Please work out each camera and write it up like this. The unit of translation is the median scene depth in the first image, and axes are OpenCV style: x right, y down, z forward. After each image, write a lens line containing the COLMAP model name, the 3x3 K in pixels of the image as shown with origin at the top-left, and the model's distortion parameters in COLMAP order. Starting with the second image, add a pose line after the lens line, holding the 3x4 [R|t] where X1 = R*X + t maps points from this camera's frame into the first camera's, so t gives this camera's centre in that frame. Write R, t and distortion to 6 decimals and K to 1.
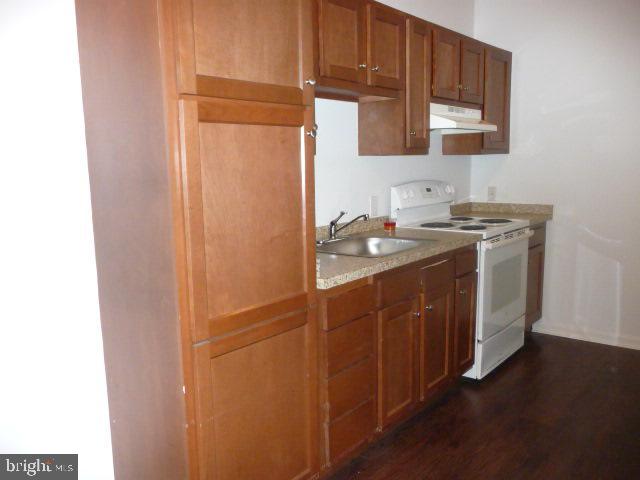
lens RADIAL K [[528.8, 0, 320.0], [0, 528.8, 240.0], [0, 0, 1]] dist [-0.016563, -0.005234]
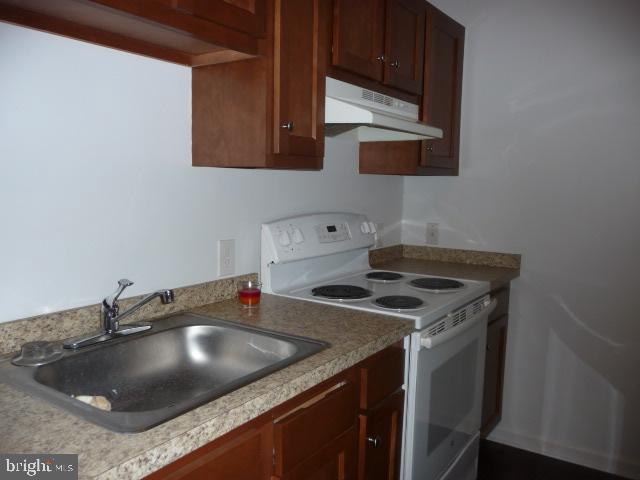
lens RADIAL K [[539.0, 0, 320.0], [0, 539.0, 240.0], [0, 0, 1]] dist [-0.033465, -0.000870]
pose [[0.993547, 0.029570, 0.109502, 0.129195], [-0.025533, 0.998948, -0.038085, -0.060070], [-0.110513, 0.035043, 0.993257, 0.399045]]
